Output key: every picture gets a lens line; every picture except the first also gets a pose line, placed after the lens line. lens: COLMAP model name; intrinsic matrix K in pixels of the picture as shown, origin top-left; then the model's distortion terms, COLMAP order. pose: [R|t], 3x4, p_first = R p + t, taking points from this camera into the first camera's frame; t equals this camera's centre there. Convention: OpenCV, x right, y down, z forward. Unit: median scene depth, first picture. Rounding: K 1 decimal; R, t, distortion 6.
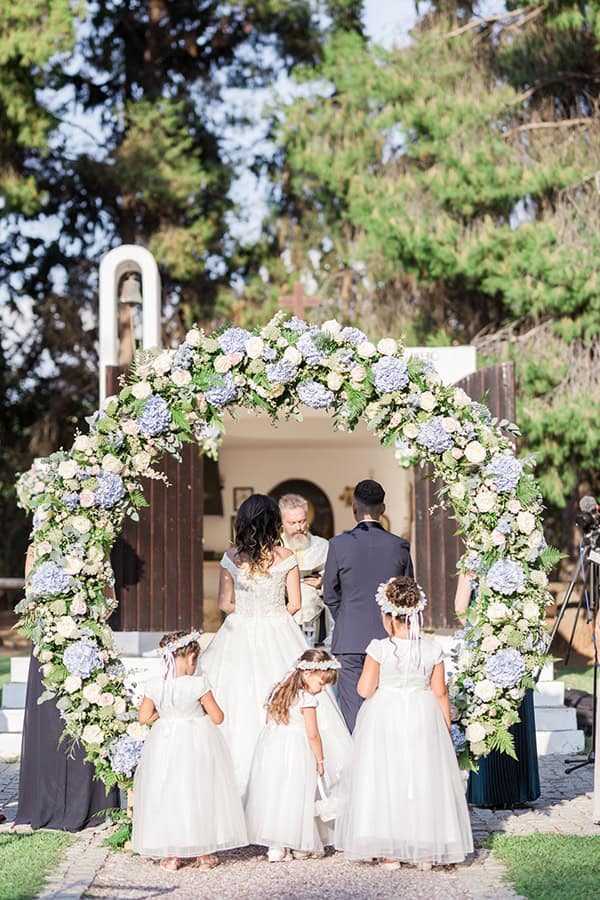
lens RADIAL K [[2466.2, 0, 300.7], [0, 2466.2, 531.4], [0, 0, 1]] dist [0.083135, -0.345319]
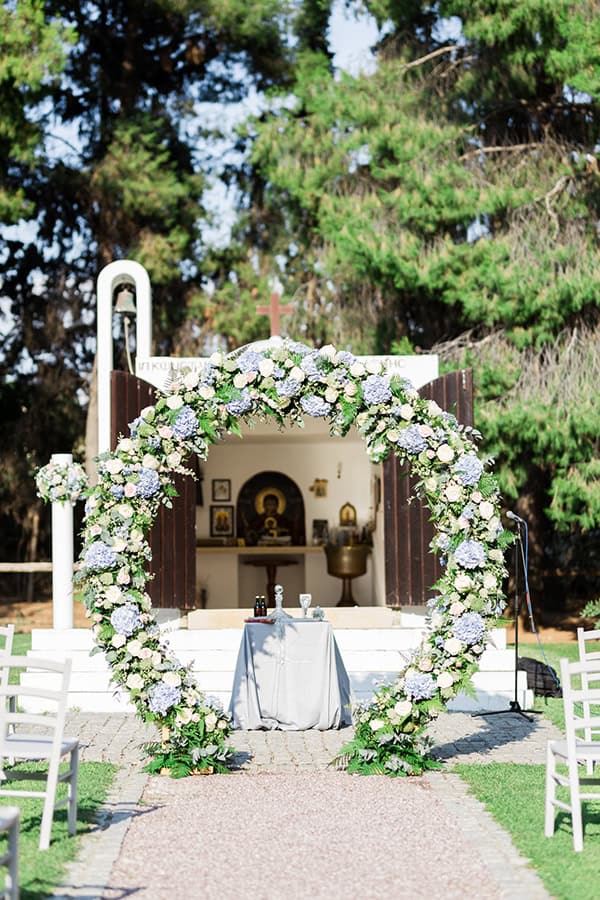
lens RADIAL K [[2466.2, 0, 300.7], [0, 2466.2, 531.4], [0, 0, 1]] dist [0.083135, -0.345319]
pose [[0.999809, 0.001915, 0.019461, -0.010949], [-0.001987, 0.999991, 0.003670, 0.001113], [-0.019453, -0.003707, 0.999804, -0.099708]]
